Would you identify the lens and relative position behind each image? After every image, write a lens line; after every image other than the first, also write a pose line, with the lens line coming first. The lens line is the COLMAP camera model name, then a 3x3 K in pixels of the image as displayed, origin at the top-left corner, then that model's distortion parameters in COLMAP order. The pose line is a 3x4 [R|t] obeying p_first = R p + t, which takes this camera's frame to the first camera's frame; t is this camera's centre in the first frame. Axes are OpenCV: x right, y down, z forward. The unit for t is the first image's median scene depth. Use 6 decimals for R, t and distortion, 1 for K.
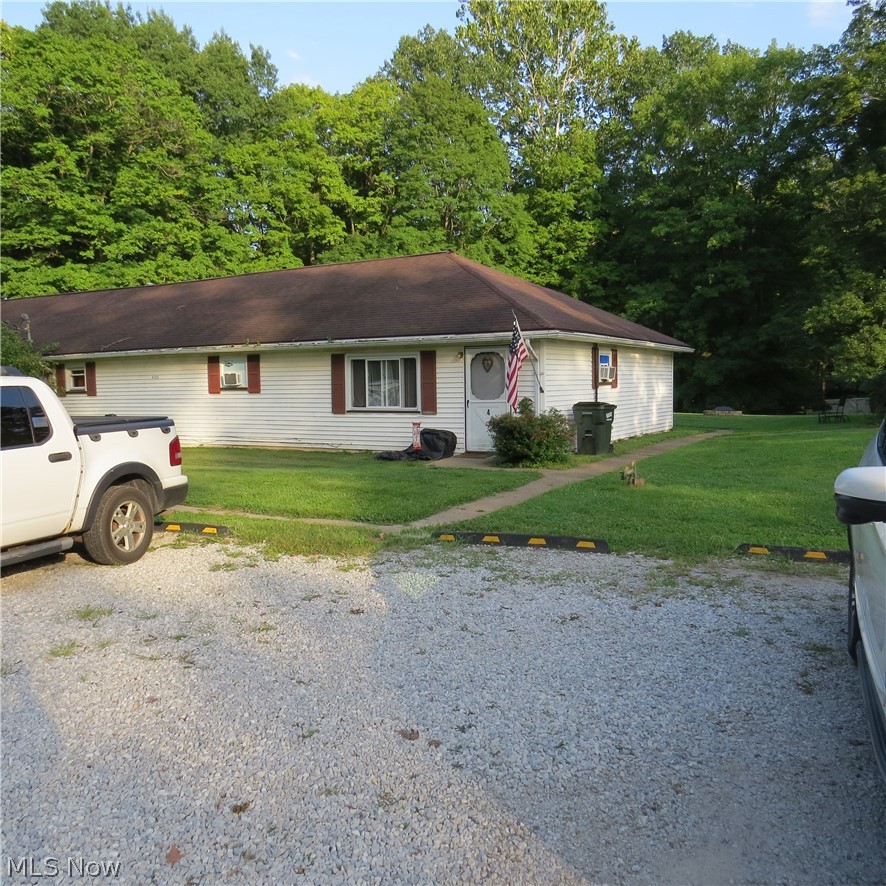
lens RADIAL K [[837.4, 0, 452.3], [0, 837.4, 448.6], [0, 0, 1]] dist [-0.026114, 0.000000]
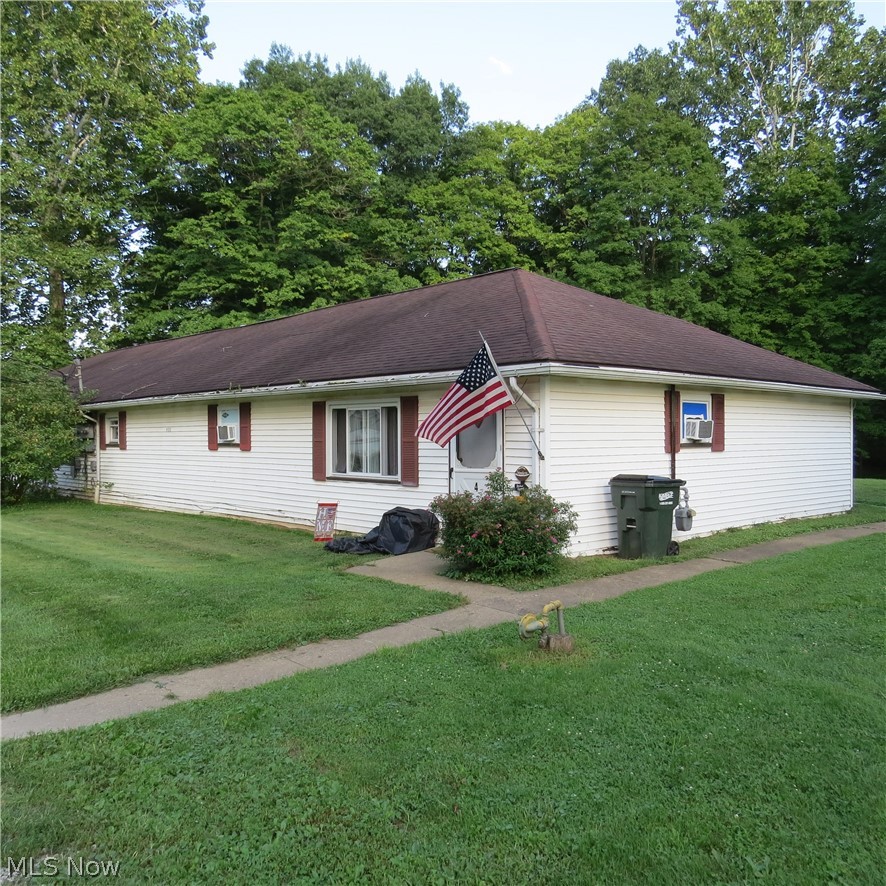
lens RADIAL K [[837.4, 0, 461.1], [0, 837.4, 450.1], [0, 0, 1]] dist [-0.026114, 0.000000]
pose [[0.954180, 0.016191, -0.298794, 0.094125], [-0.033584, 0.998021, -0.053166, -0.014964], [0.297342, 0.060765, 0.952836, 0.144412]]
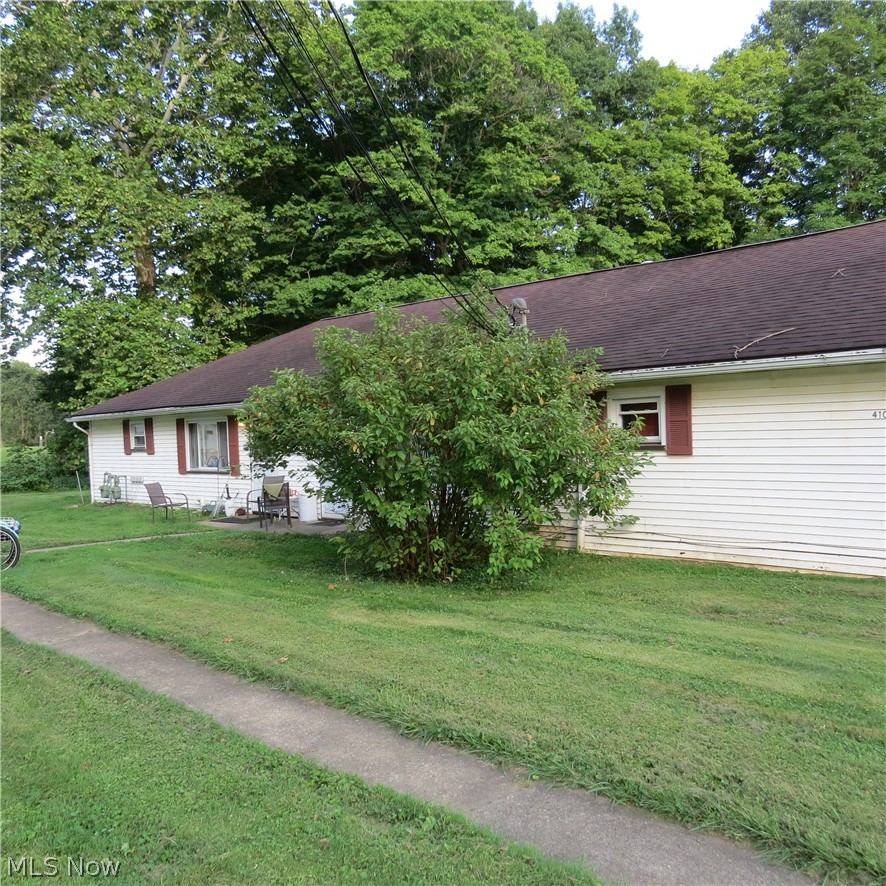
lens RADIAL K [[836.4, 0, 445.0], [0, 836.4, 446.5], [0, 0, 1]] dist [-0.023966, 0.000000]
pose [[0.966278, -0.004181, -0.257468, -0.239711], [-0.011601, 0.998146, -0.059746, -0.020849], [0.257240, 0.060718, 0.964438, 0.275743]]
